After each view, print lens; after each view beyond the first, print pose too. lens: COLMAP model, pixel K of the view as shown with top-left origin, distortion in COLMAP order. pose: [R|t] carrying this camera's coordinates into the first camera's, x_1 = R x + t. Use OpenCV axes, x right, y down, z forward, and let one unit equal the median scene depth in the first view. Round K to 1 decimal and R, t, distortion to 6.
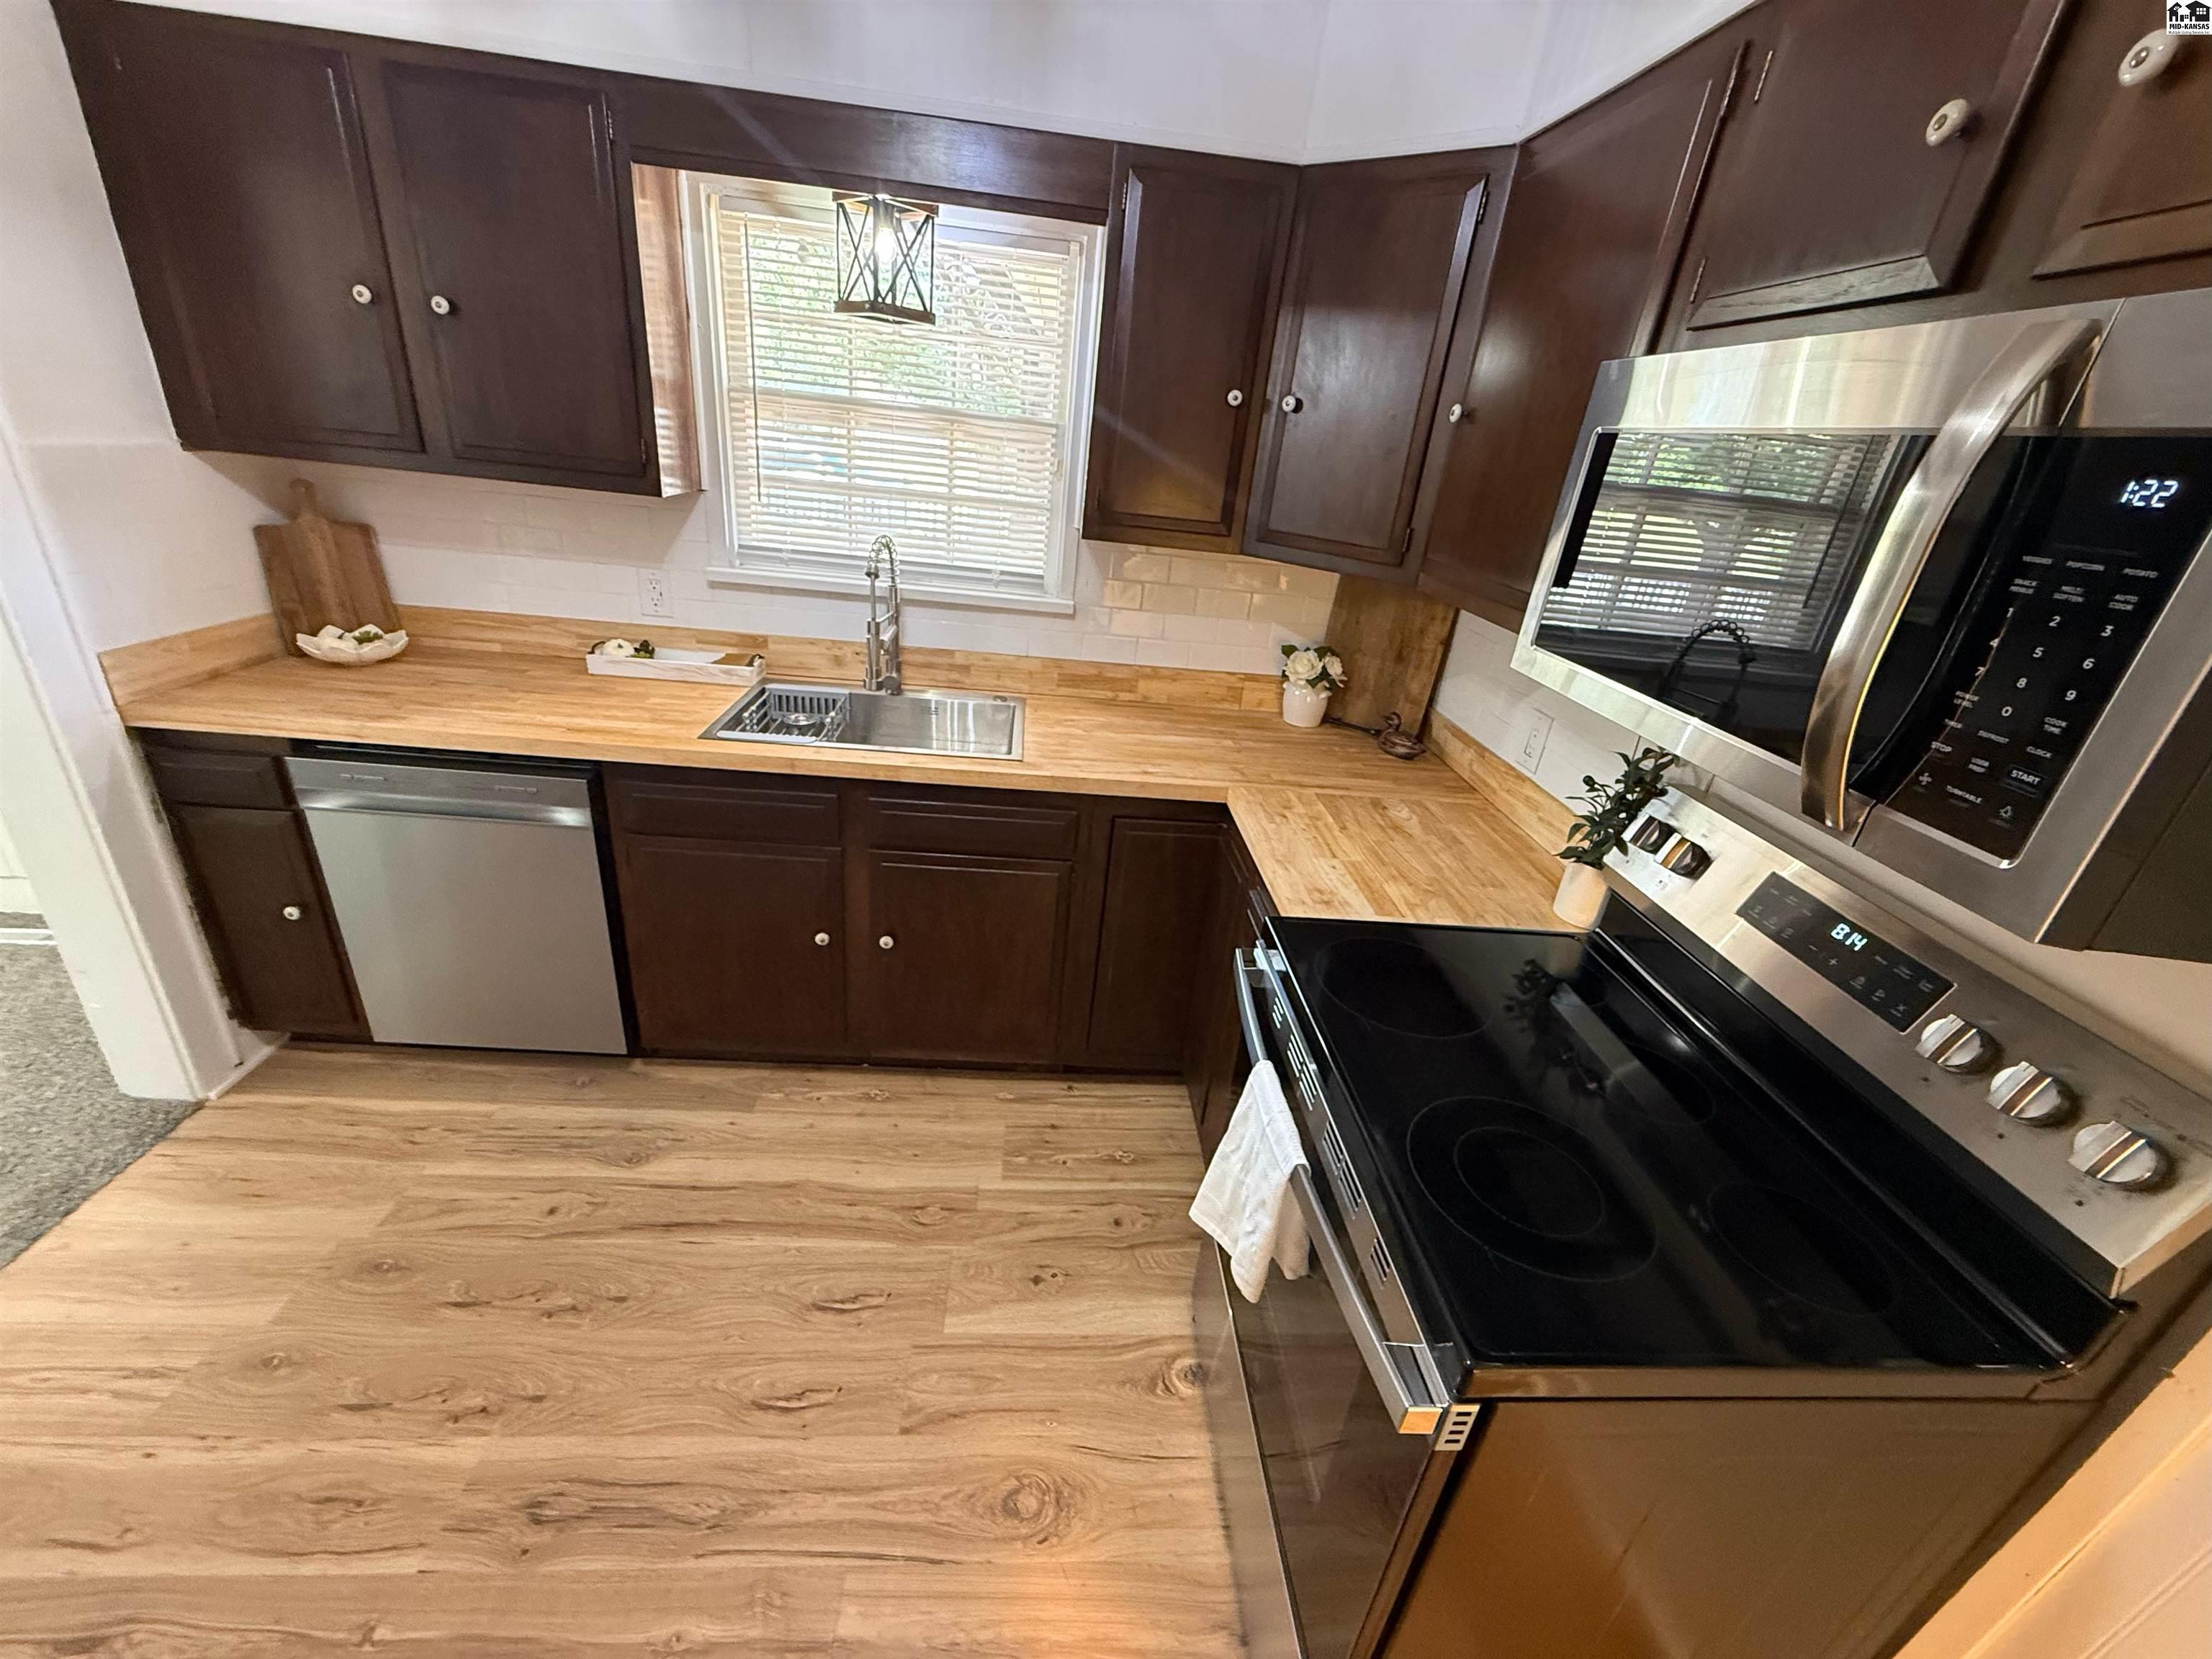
lens RADIAL K [[880.3, 0, 1101.5], [0, 880.3, 832.8], [0, 0, 1]] dist [0.002505, -0.000055]
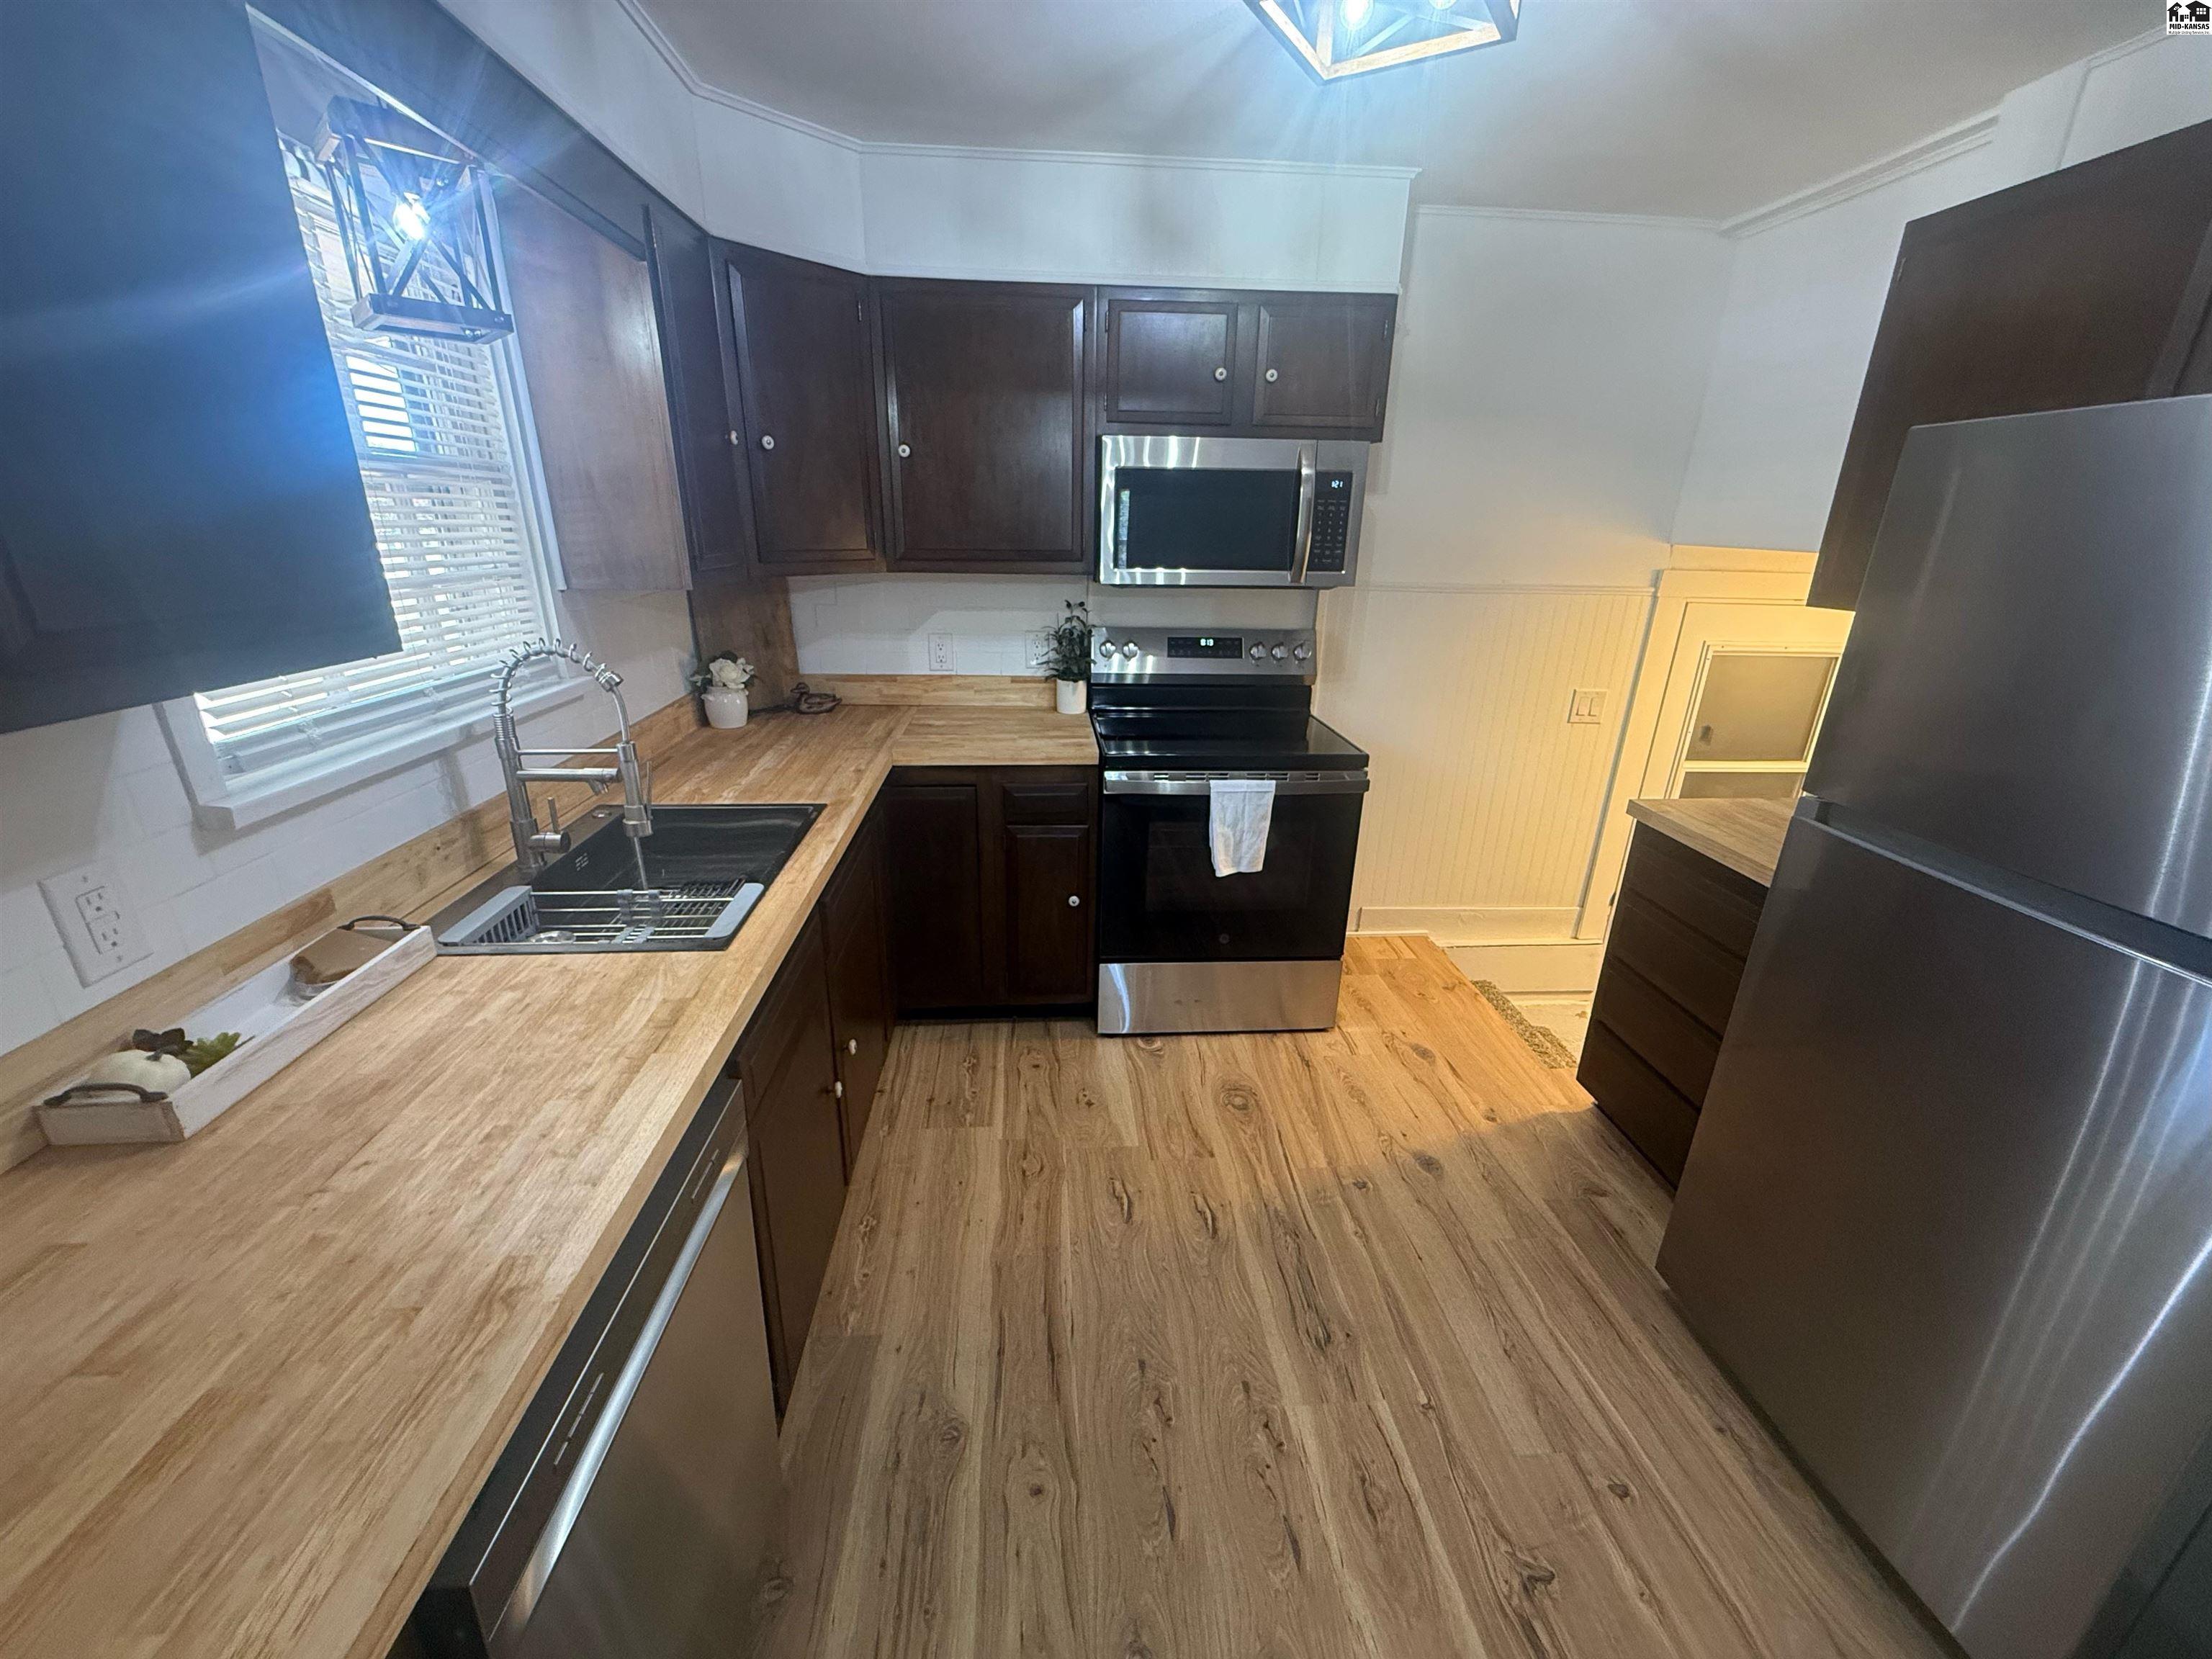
lens RADIAL K [[880.3, 0, 1101.0], [0, 880.3, 830.3], [0, 0, 1]] dist [0.002505, -0.000055]
pose [[-0.010621, -0.428172, 0.903635, -1.225115], [0.398998, 0.826813, 0.396461, -0.400300], [-0.916890, 0.364760, 0.162058, 0.678551]]
